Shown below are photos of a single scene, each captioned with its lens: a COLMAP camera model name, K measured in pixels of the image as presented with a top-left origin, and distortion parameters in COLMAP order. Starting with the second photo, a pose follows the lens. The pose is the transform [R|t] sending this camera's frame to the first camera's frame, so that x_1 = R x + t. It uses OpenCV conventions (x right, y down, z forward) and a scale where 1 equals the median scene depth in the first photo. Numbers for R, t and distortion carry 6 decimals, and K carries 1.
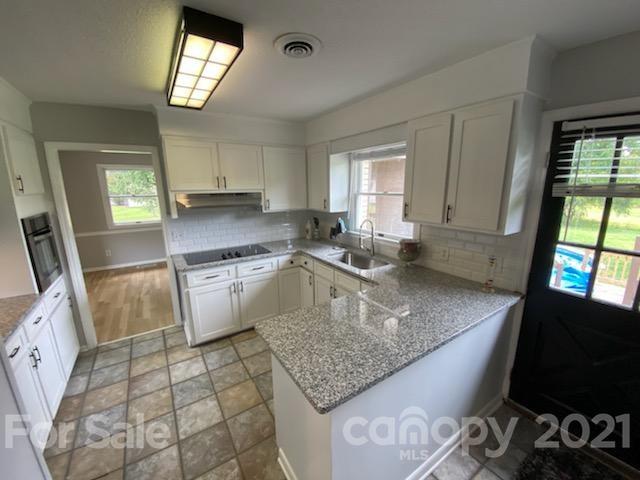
lens RADIAL K [[261.2, 0, 321.2], [0, 261.2, 239.8], [0, 0, 1]] dist [0.031317, -0.025832]
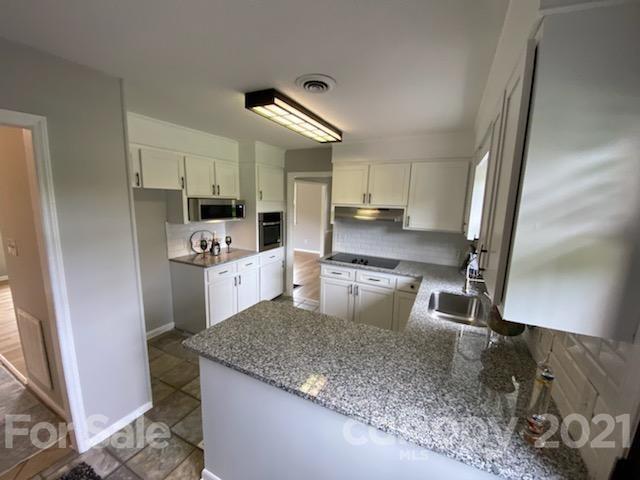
lens RADIAL K [[261.2, 0, 321.2], [0, 261.2, 239.8], [0, 0, 1]] dist [0.031317, -0.025832]
pose [[0.498398, 0.160774, -0.851910, 0.528894], [-0.210599, 0.975672, 0.060923, -0.067043], [0.840980, 0.149048, 0.520132, 0.263275]]
